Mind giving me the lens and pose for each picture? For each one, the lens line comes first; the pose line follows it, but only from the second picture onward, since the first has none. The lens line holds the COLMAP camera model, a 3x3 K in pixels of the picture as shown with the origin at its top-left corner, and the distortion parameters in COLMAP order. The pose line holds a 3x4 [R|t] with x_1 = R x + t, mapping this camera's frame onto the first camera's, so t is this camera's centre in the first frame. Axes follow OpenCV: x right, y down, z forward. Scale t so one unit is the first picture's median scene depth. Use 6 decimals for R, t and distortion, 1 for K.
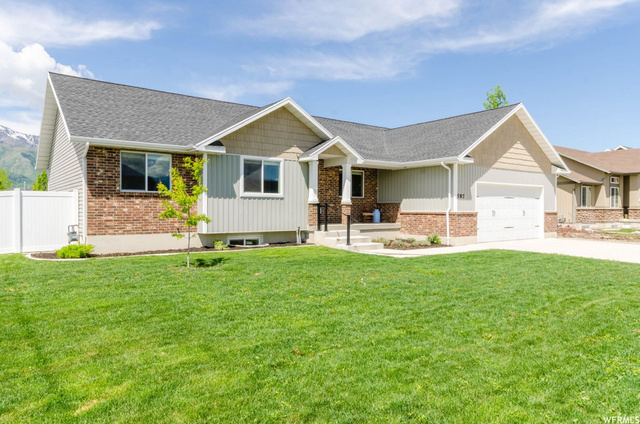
lens RADIAL K [[441.8, 0, 319.4], [0, 441.8, 210.2], [0, 0, 1]] dist [-0.018549, 0.005717]
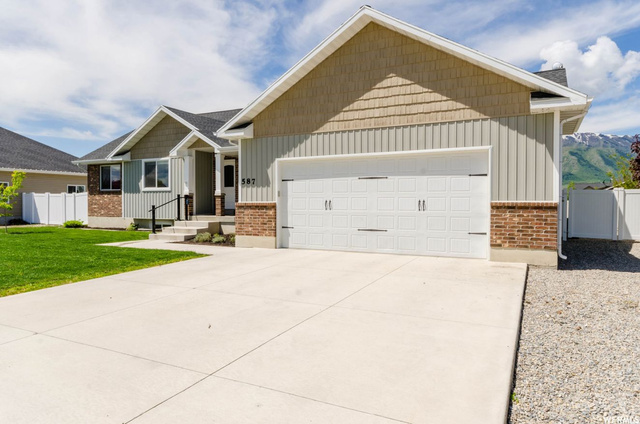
lens RADIAL K [[441.8, 0, 316.1], [0, 441.8, 214.4], [0, 0, 1]] dist [-0.018549, 0.005717]
pose [[0.418705, 0.019775, -0.907907, 1.164923], [-0.003423, 0.999790, 0.020198, 0.009304], [0.908116, -0.005349, 0.418685, 0.877323]]
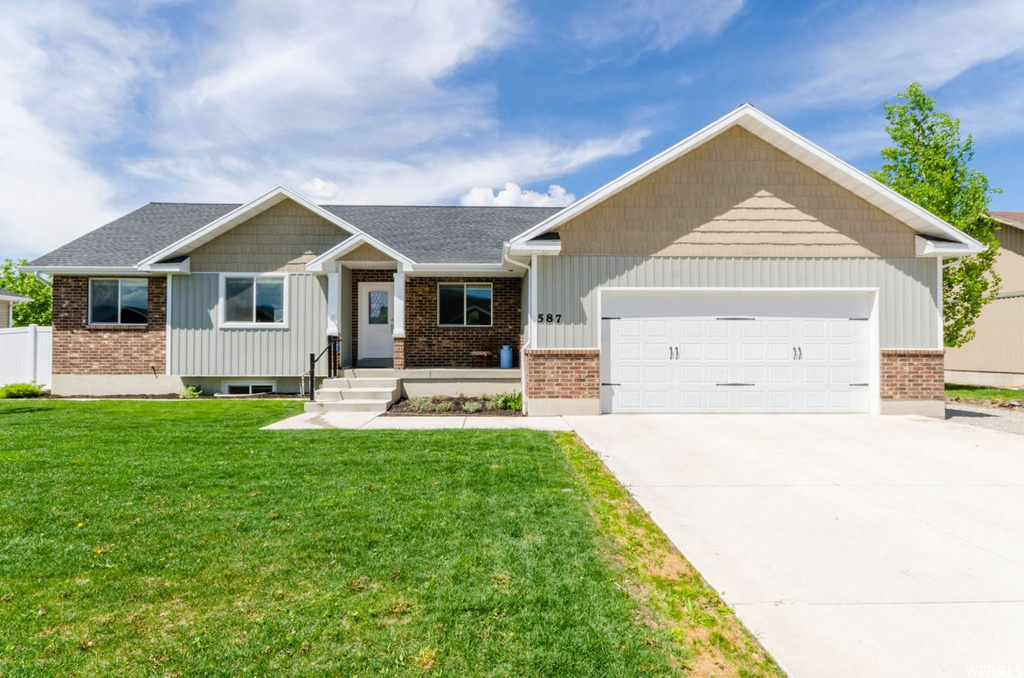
lens RADIAL K [[537.2, 0, 511.5], [0, 537.2, 339.7], [0, 0, 1]] dist [-0.000041, -0.004811]
pose [[0.812125, -0.010063, -0.583396, 0.716069], [-0.001998, 0.999797, -0.020026, 0.005656], [0.583480, 0.017429, 0.811941, 0.525781]]
